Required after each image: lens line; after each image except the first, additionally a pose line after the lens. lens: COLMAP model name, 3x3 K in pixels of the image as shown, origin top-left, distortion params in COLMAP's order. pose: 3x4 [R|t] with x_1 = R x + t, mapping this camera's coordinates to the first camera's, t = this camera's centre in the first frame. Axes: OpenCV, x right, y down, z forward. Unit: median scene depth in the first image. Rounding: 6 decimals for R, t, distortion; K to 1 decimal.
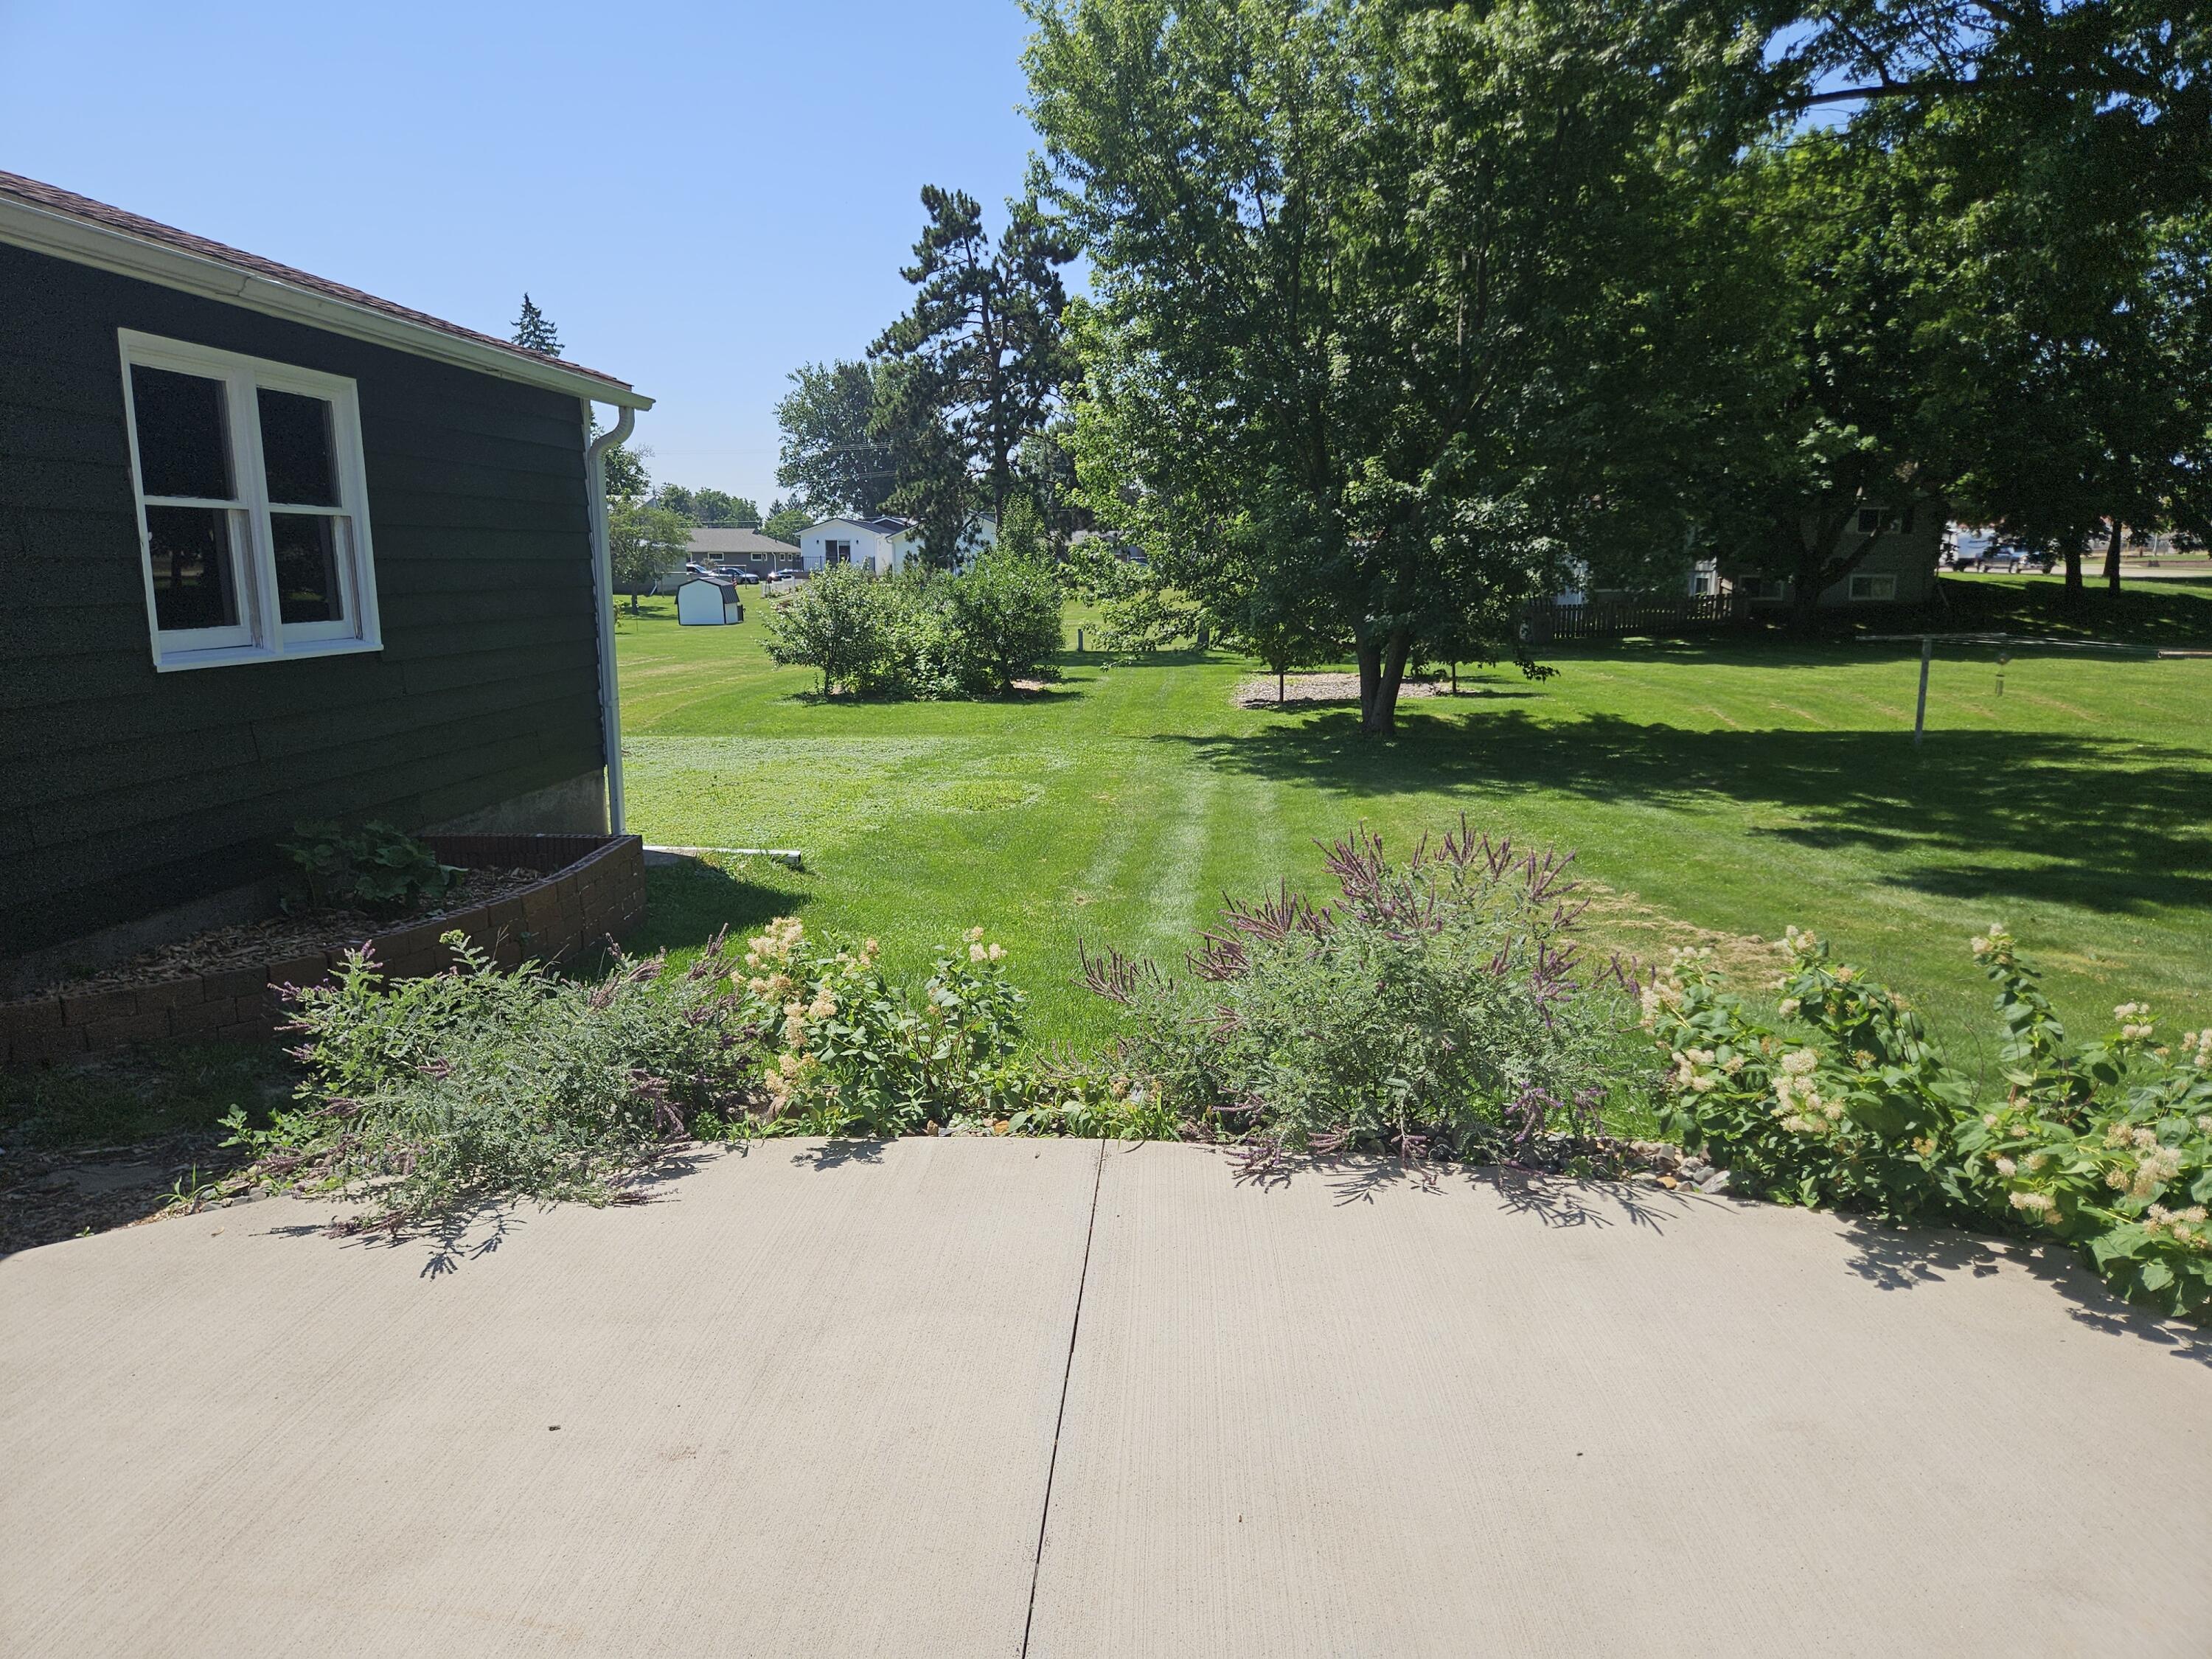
lens RADIAL K [[1446.0, 0, 1106.0], [0, 1446.0, 829.5], [0, 0, 1]] dist [0.063324, -0.047649]
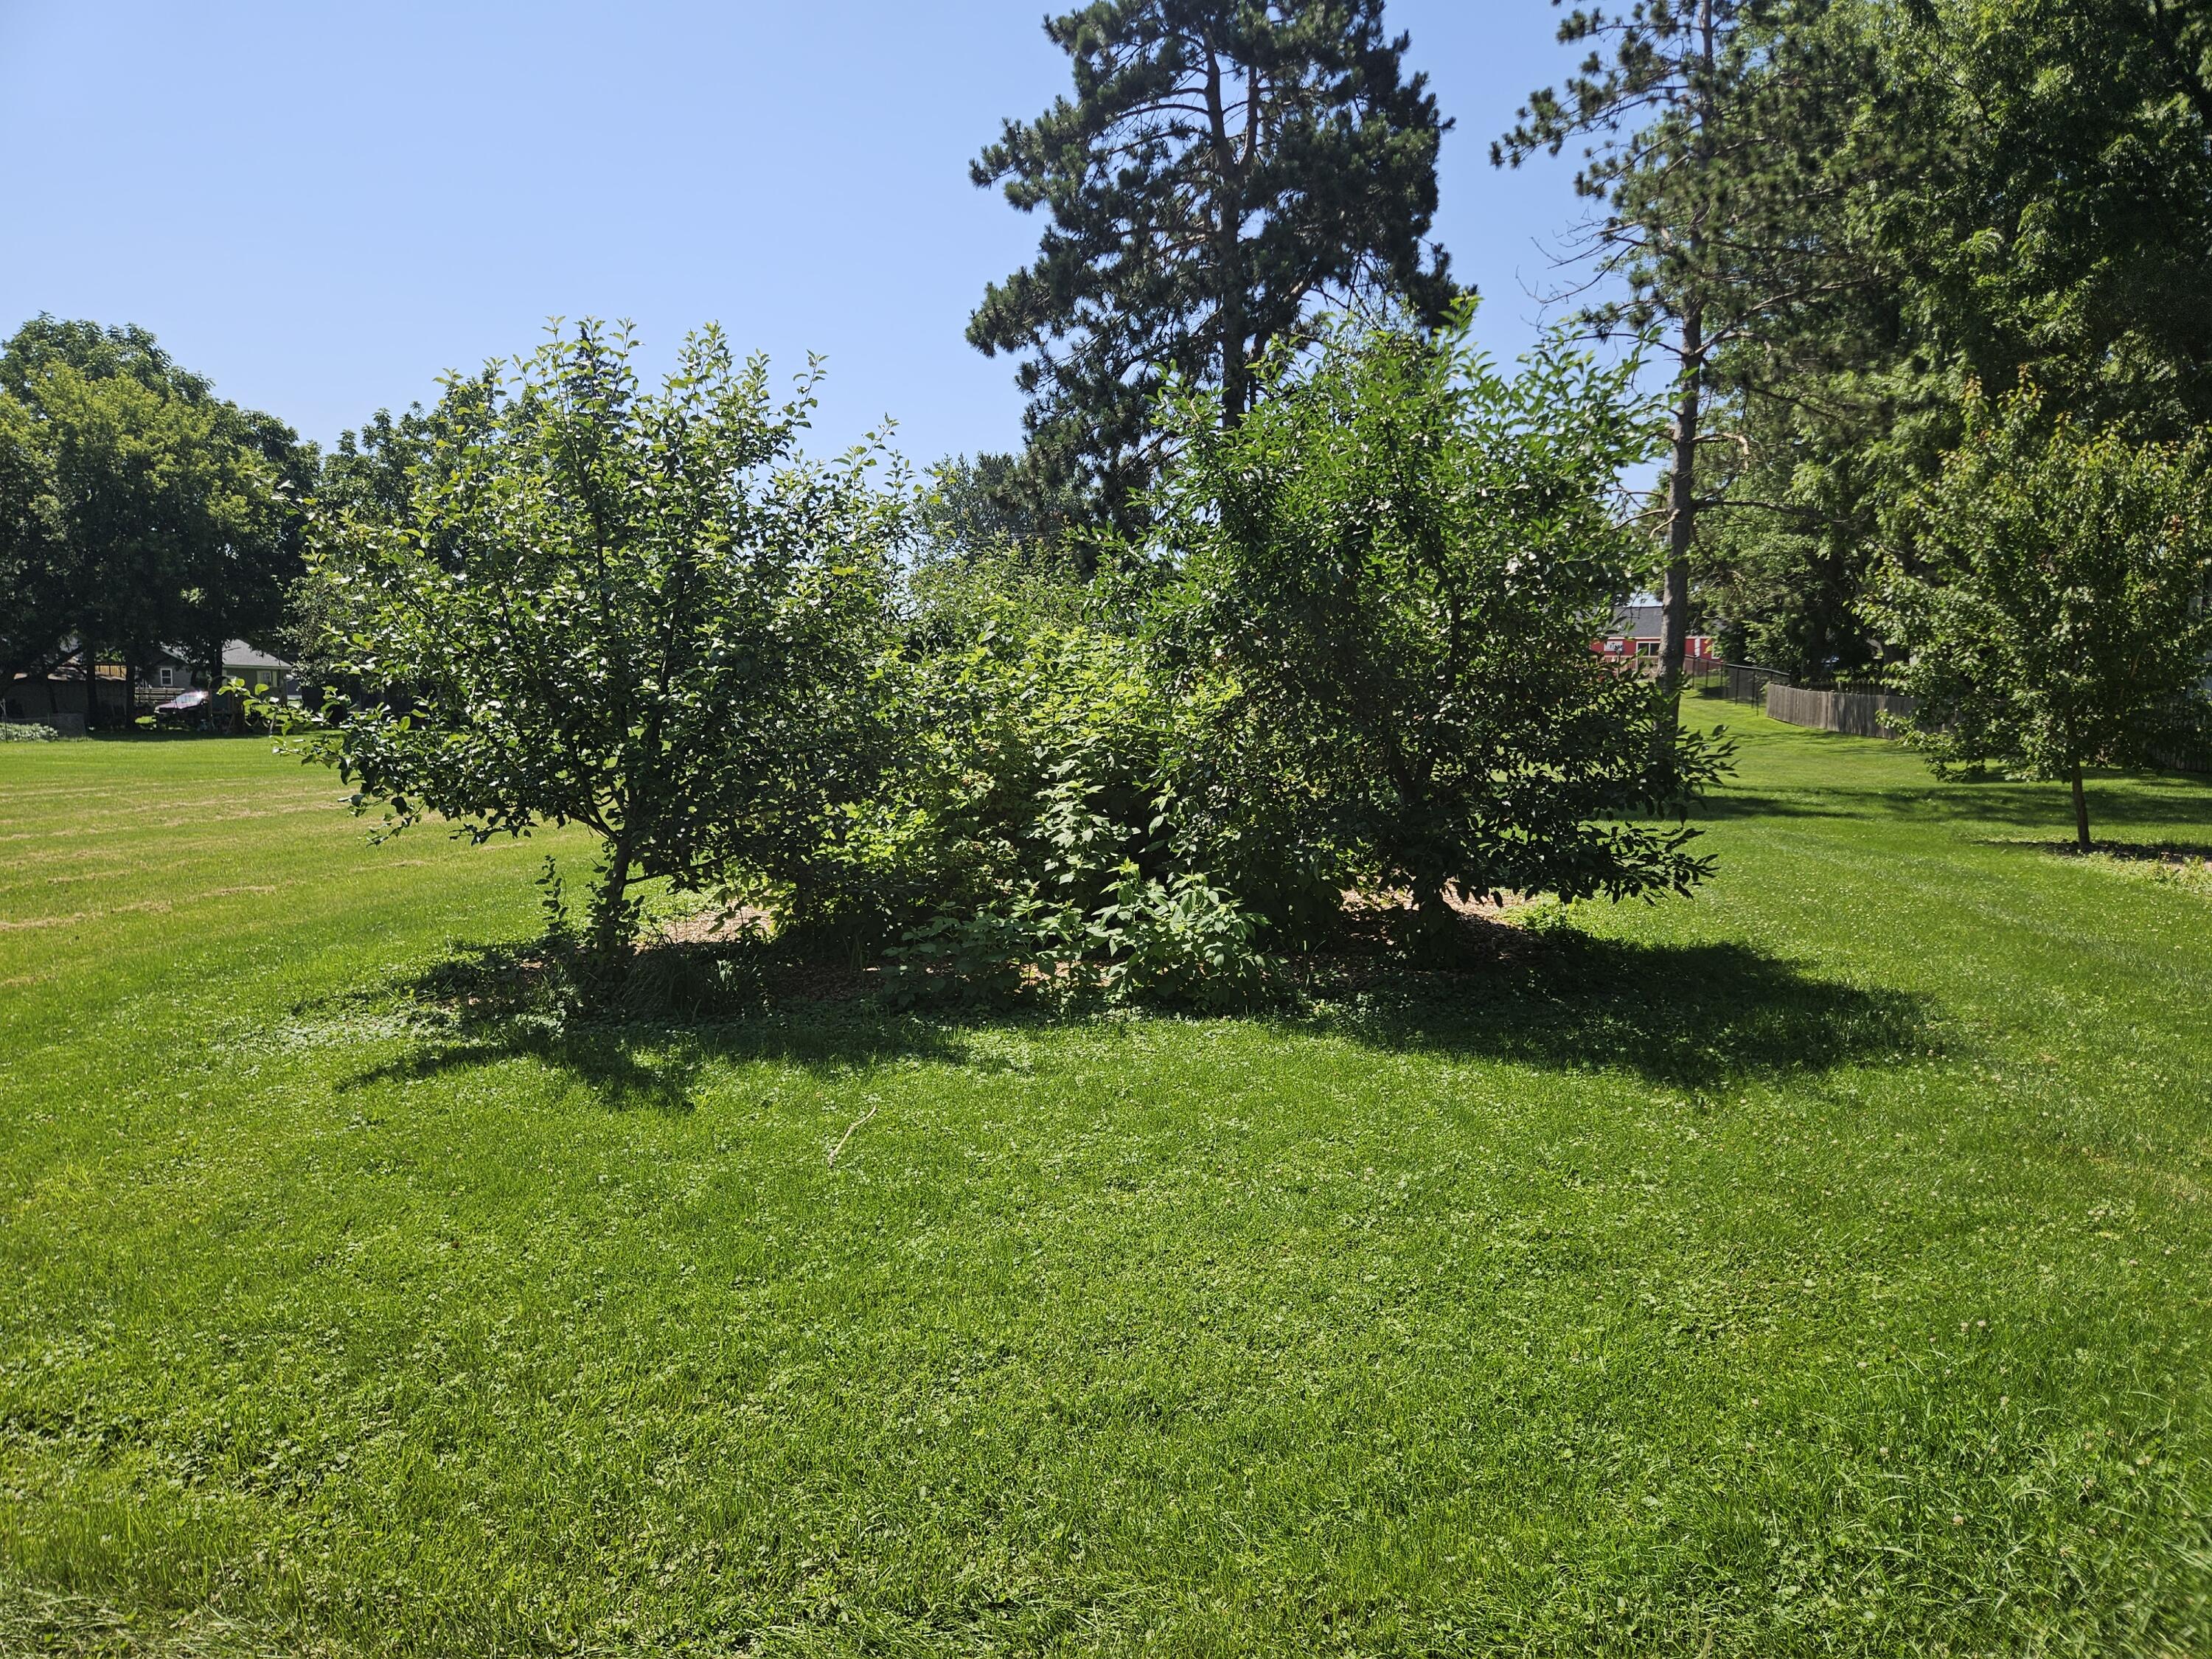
lens RADIAL K [[1446.0, 0, 1106.0], [0, 1446.0, 829.5], [0, 0, 1]] dist [0.063324, -0.047649]
pose [[0.995132, 0.015741, -0.097284, -0.097224], [-0.024616, 0.995573, -0.090712, -0.091396], [0.095426, 0.092665, 0.991114, 0.767852]]
